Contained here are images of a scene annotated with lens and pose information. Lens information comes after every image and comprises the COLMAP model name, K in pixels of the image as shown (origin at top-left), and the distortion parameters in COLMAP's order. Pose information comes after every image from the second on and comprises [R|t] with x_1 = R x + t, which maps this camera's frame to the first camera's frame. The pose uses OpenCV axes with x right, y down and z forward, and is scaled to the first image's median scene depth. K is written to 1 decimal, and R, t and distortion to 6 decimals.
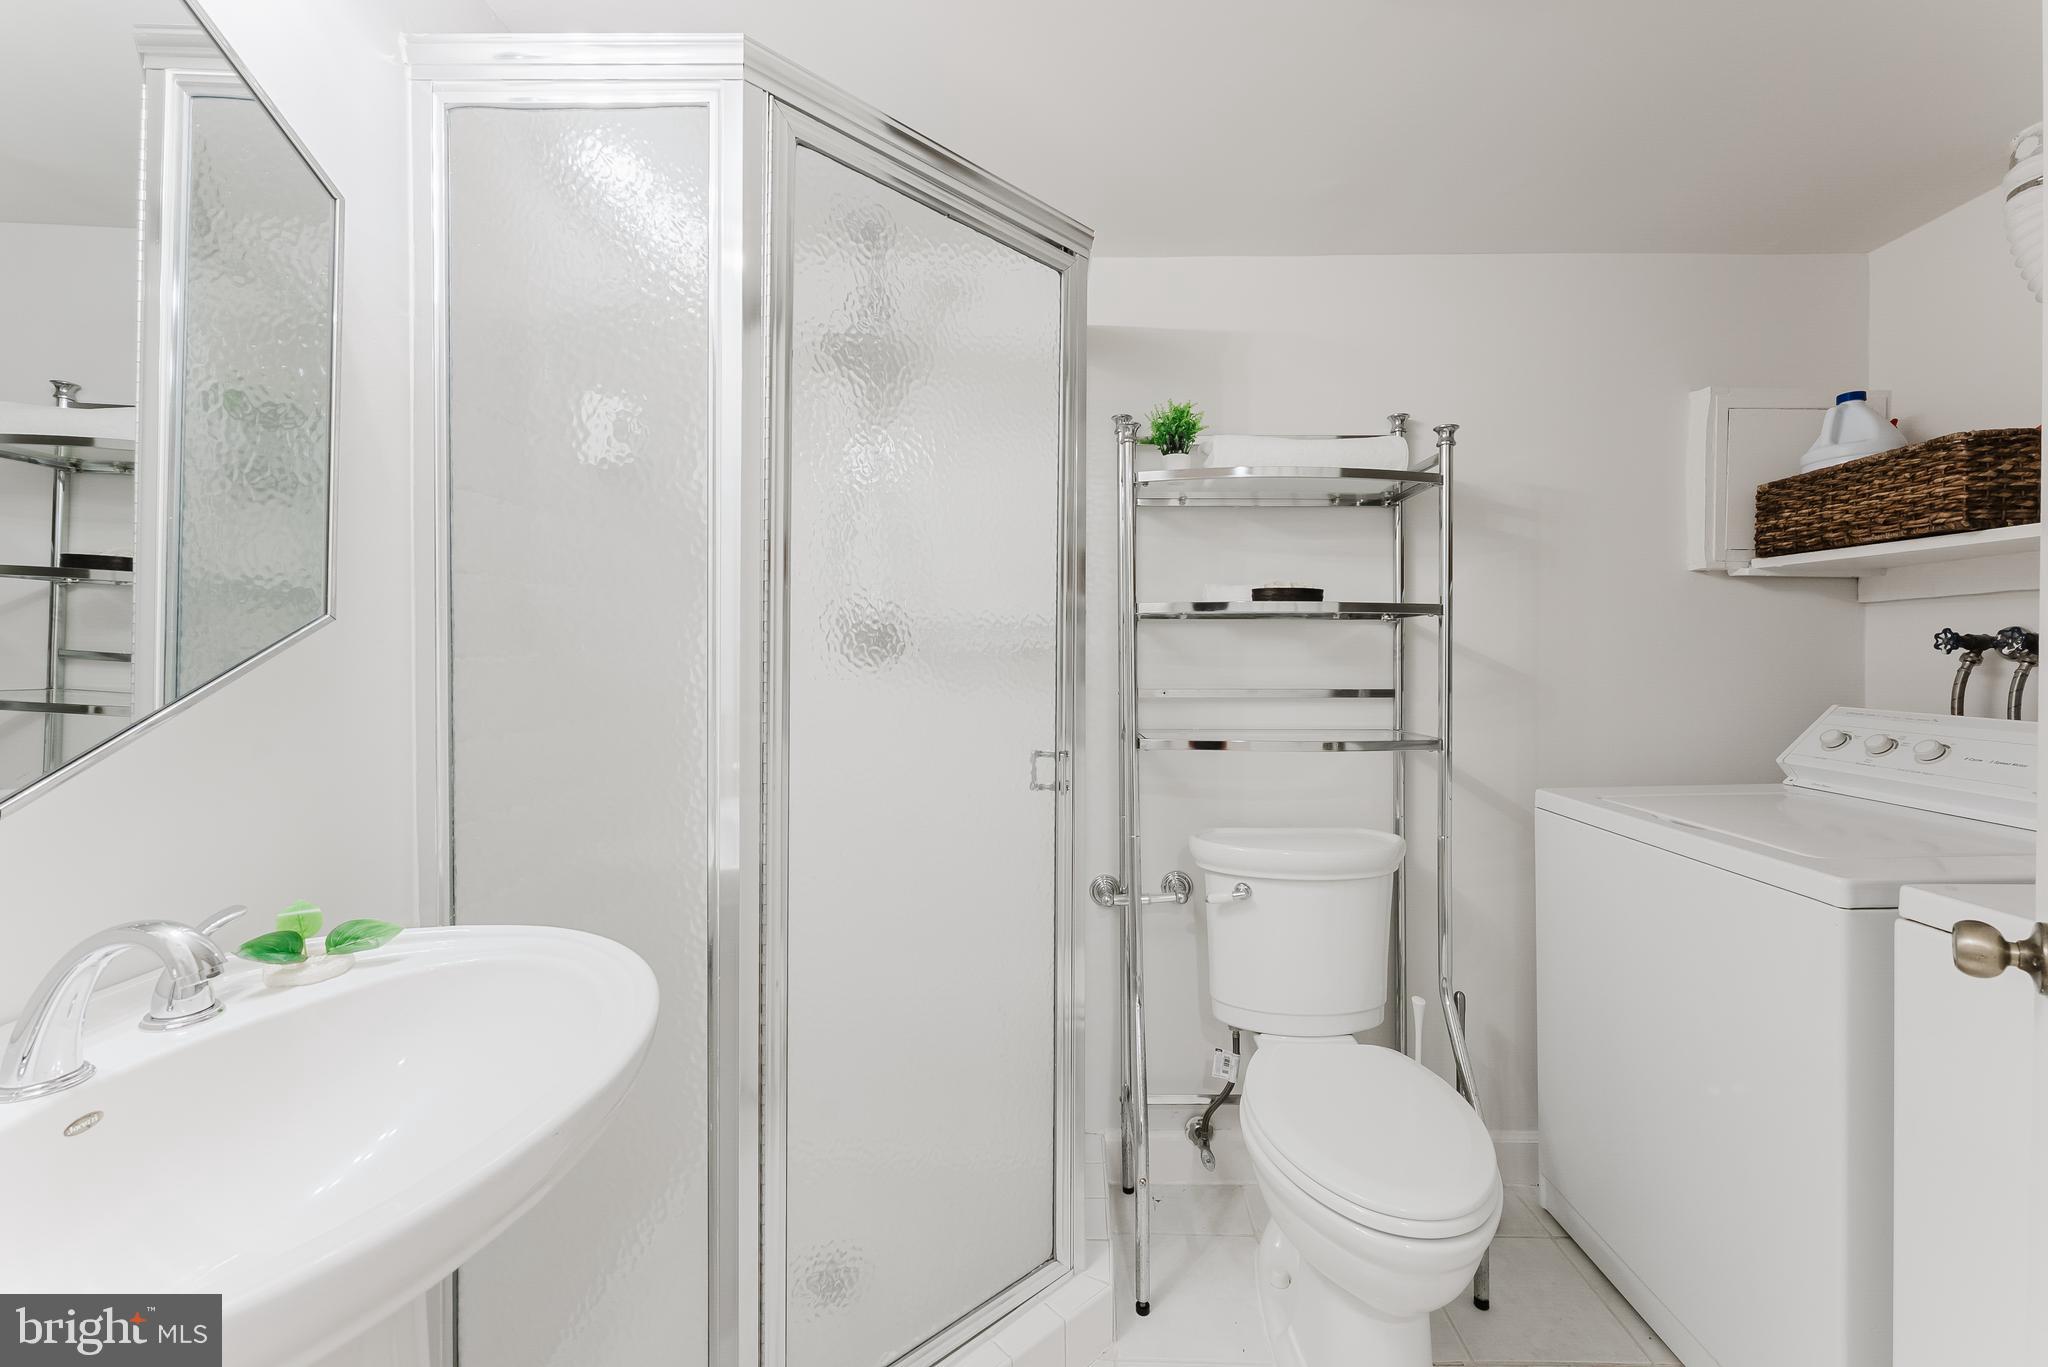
lens RADIAL K [[831.4, 0, 1031.4], [0, 831.4, 655.5], [0, 0, 1]] dist [0.002459, -0.000170]
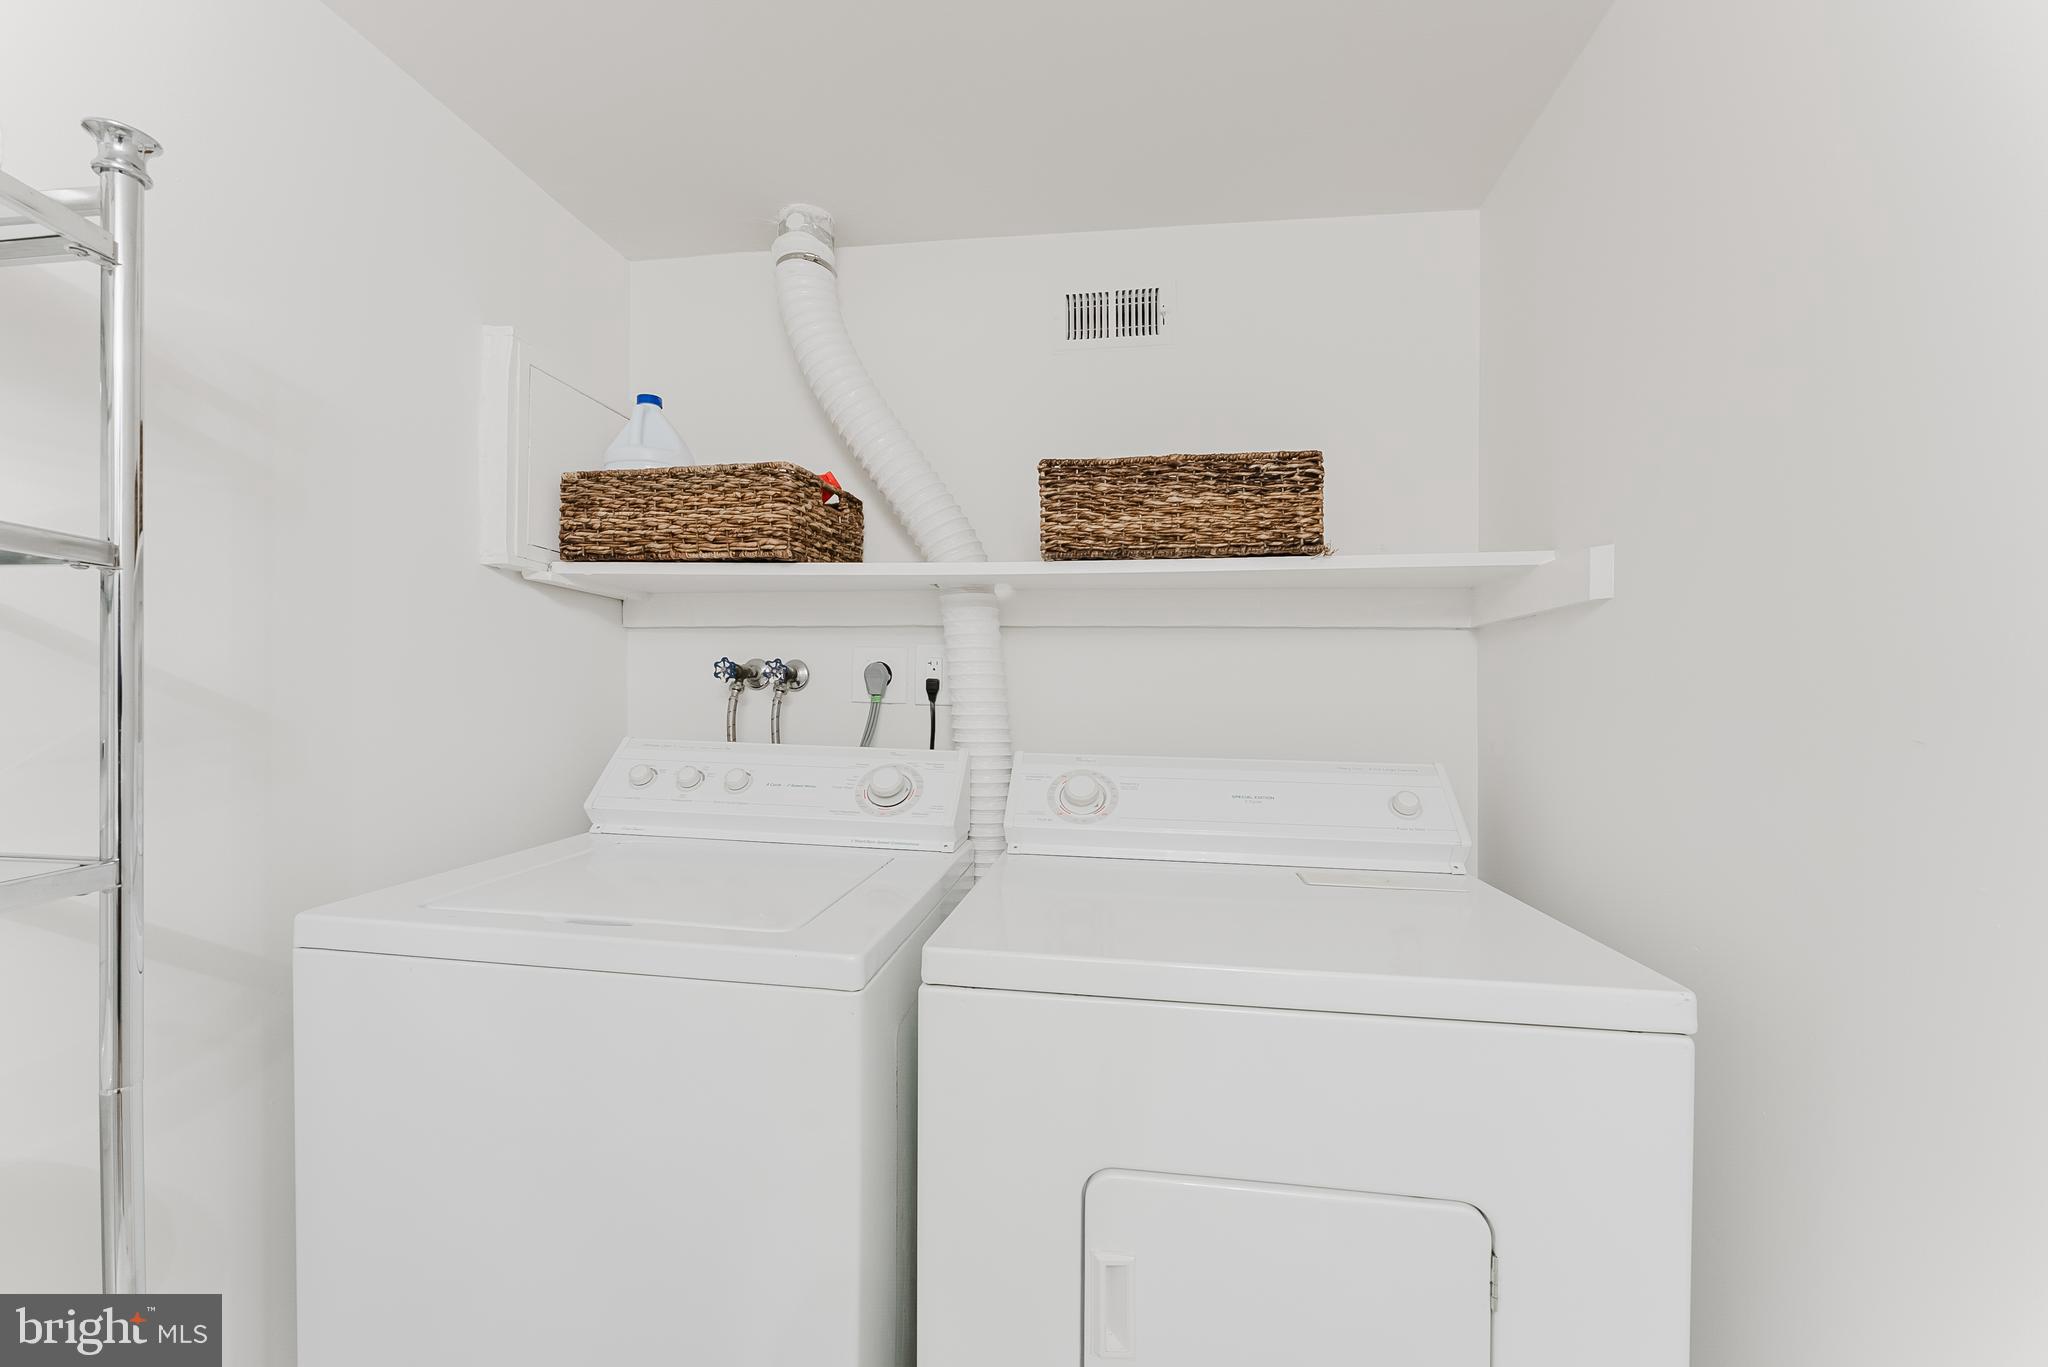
lens RADIAL K [[820.8, 0, 1043.9], [0, 820.8, 711.3], [0, 0, 1]] dist [-0.013416, -0.000095]
pose [[0.094882, -0.016126, 0.995358, 0.131988], [-0.015975, 0.999715, 0.017720, 0.009319], [-0.995360, -0.017582, 0.094597, 0.503128]]
